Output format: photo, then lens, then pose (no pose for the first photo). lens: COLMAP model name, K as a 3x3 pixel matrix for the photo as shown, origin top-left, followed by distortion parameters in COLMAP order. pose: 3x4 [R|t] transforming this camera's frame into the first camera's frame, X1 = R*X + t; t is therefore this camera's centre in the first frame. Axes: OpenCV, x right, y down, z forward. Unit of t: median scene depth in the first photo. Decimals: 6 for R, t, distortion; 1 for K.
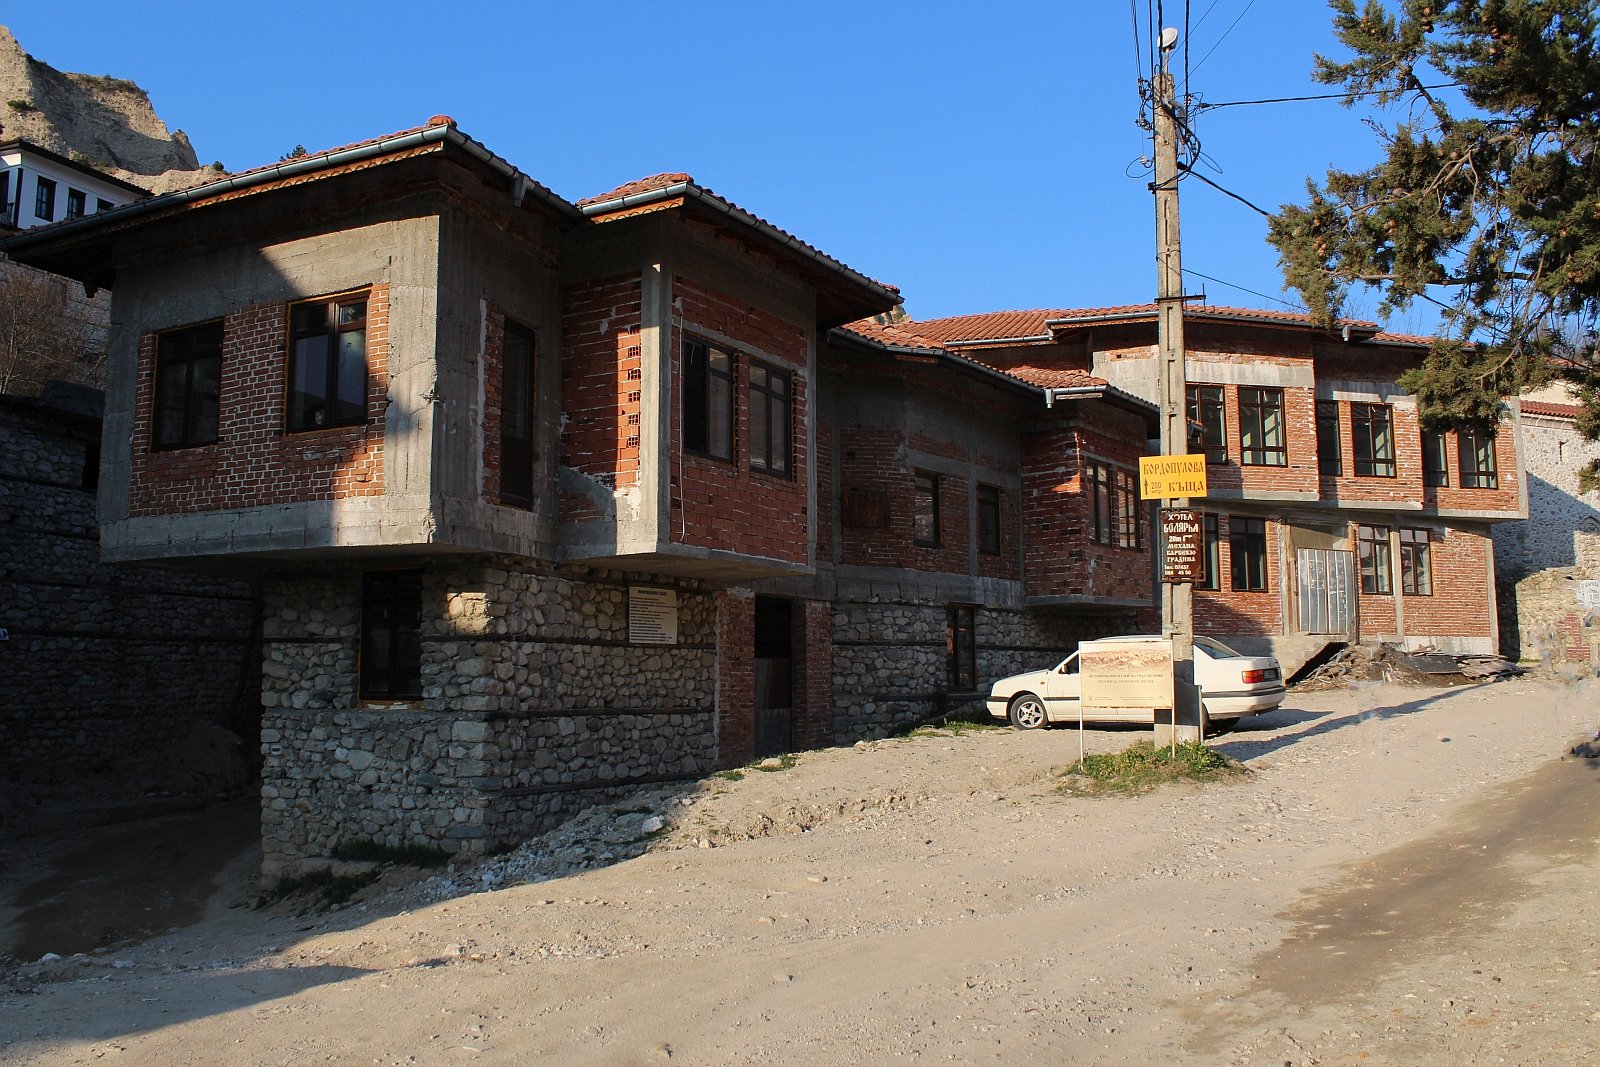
lens RADIAL K [[1320.2, 0, 785.8], [0, 1320.2, 534.3], [0, 0, 1]] dist [-0.164965, 0.146186]
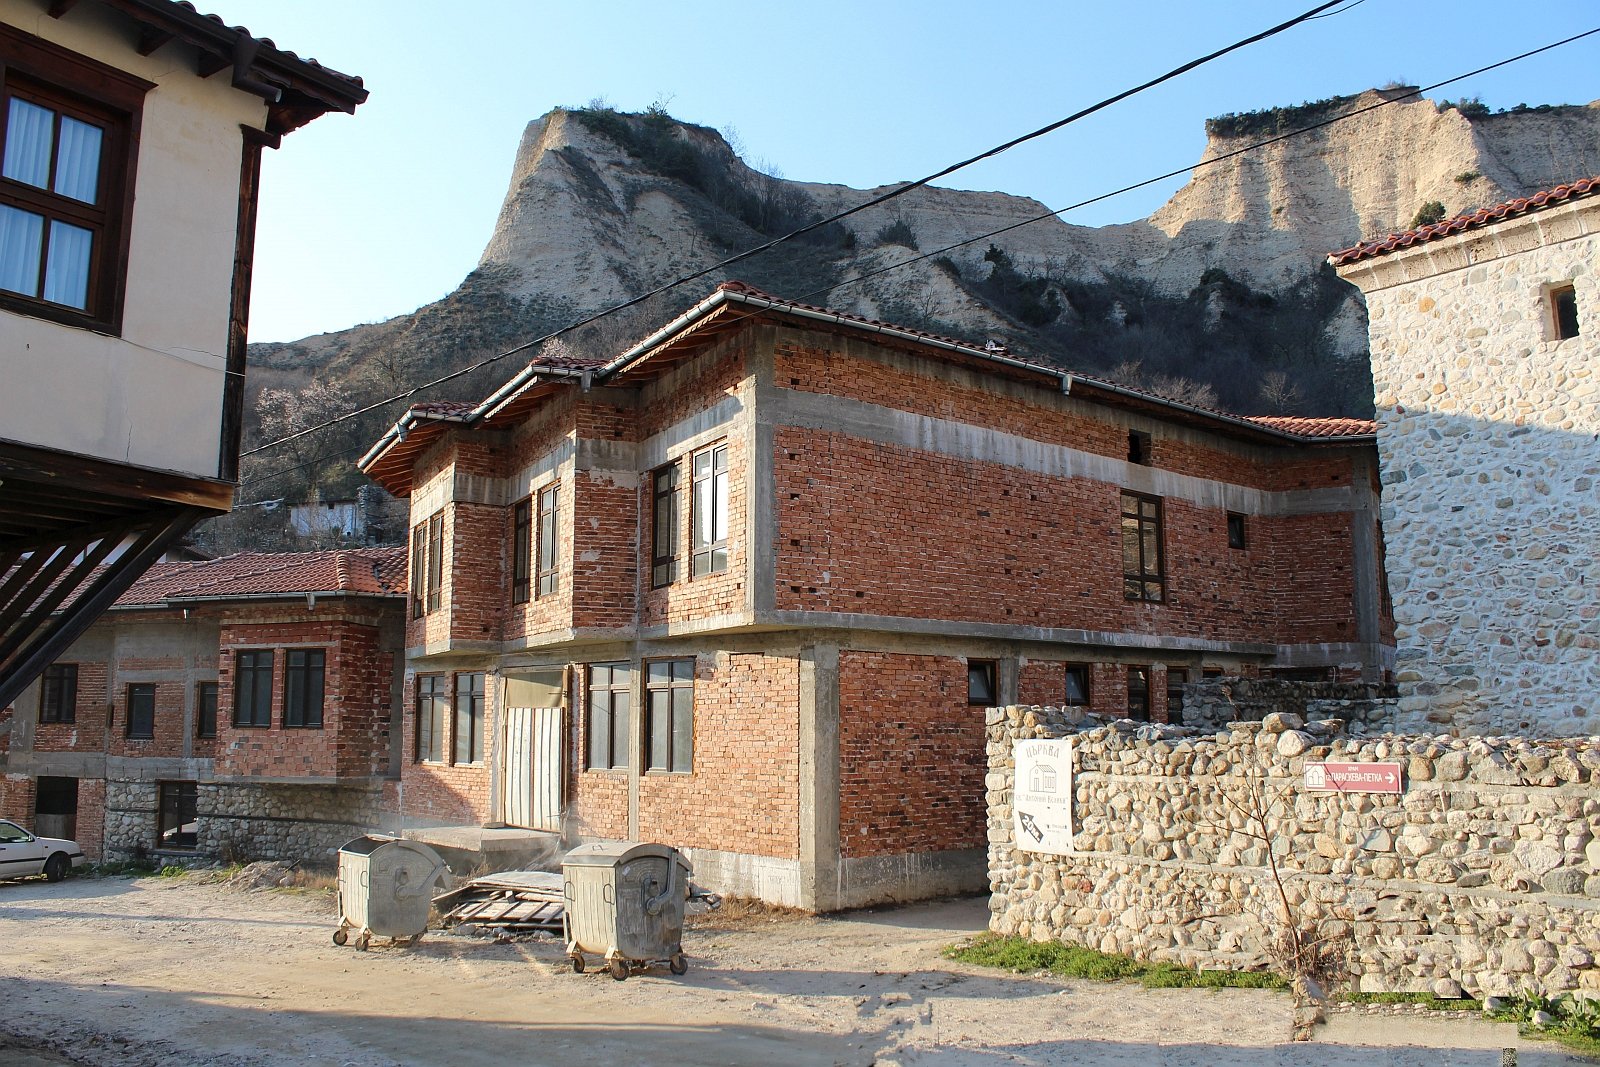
lens RADIAL K [[1320.2, 0, 785.8], [0, 1320.2, 534.3], [0, 0, 1]] dist [-0.164965, 0.146186]
pose [[0.271011, -0.134175, -0.953179, 1.174148], [0.106358, 0.988348, -0.108885, 0.011044], [0.956682, -0.071869, 0.282124, 0.952946]]
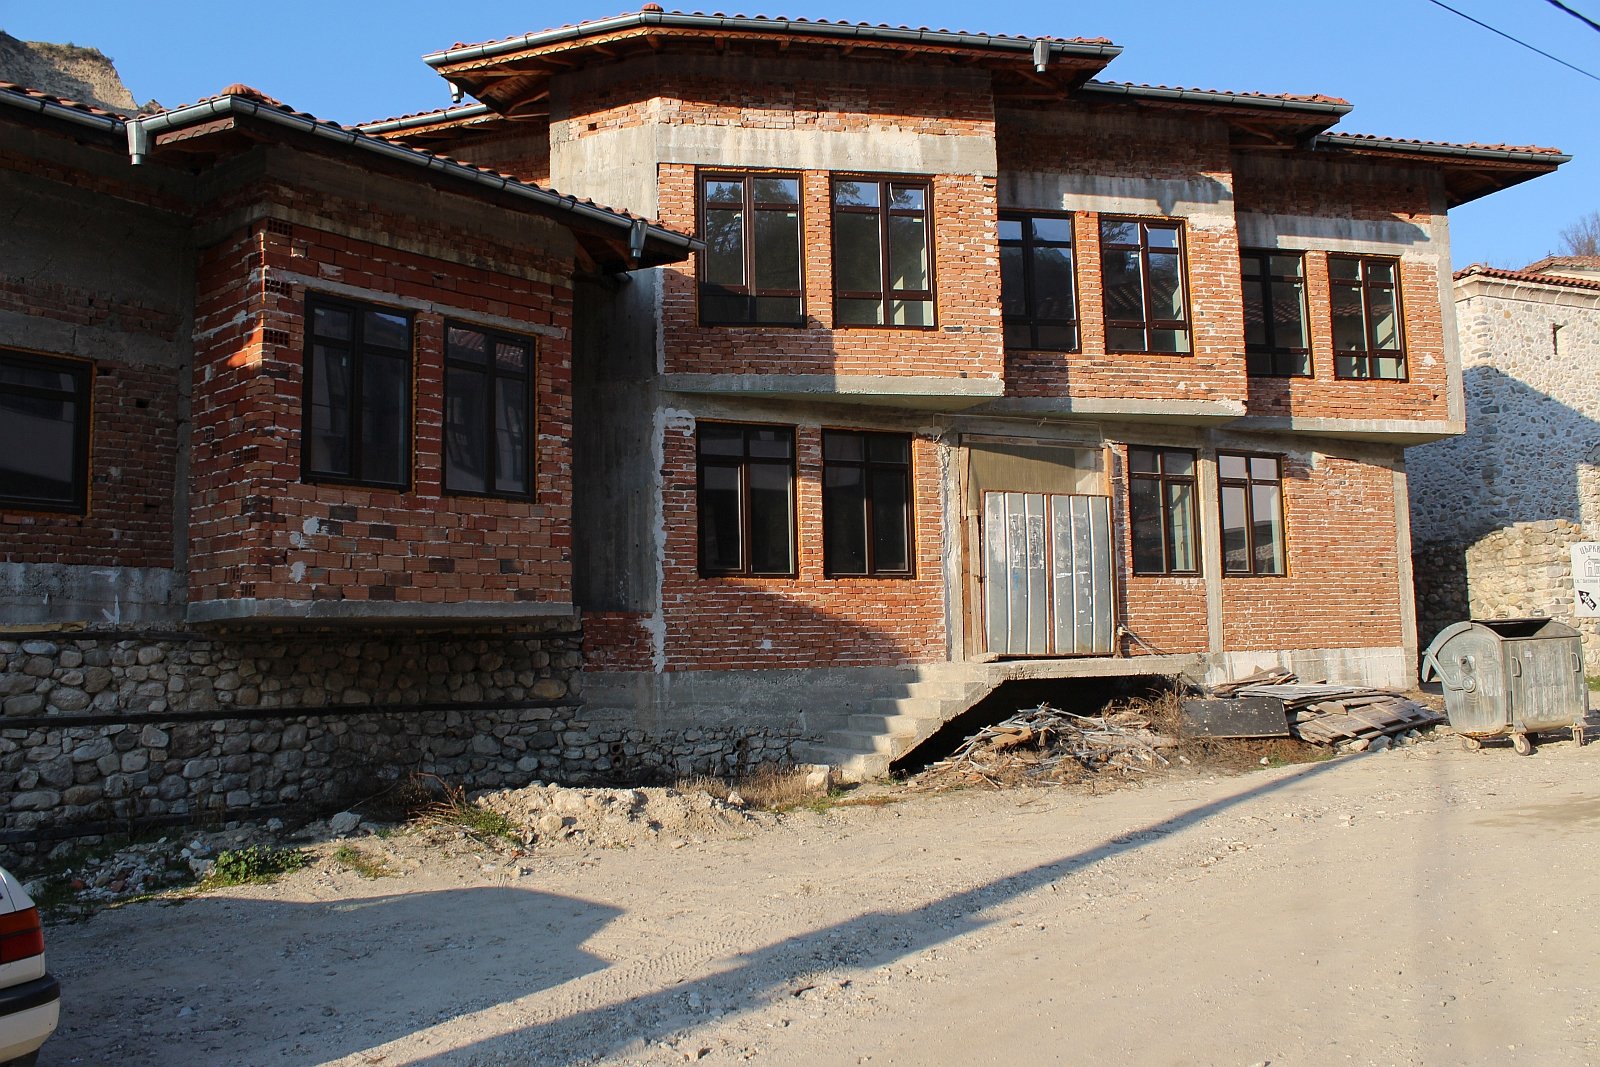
lens RADIAL K [[1320.2, 0, 785.8], [0, 1320.2, 534.3], [0, 0, 1]] dist [-0.164965, 0.146186]
pose [[0.998972, -0.018870, -0.041221, 0.339974], [0.019713, 0.999603, 0.020136, 0.015931], [0.040825, -0.020928, 0.998947, 0.471135]]
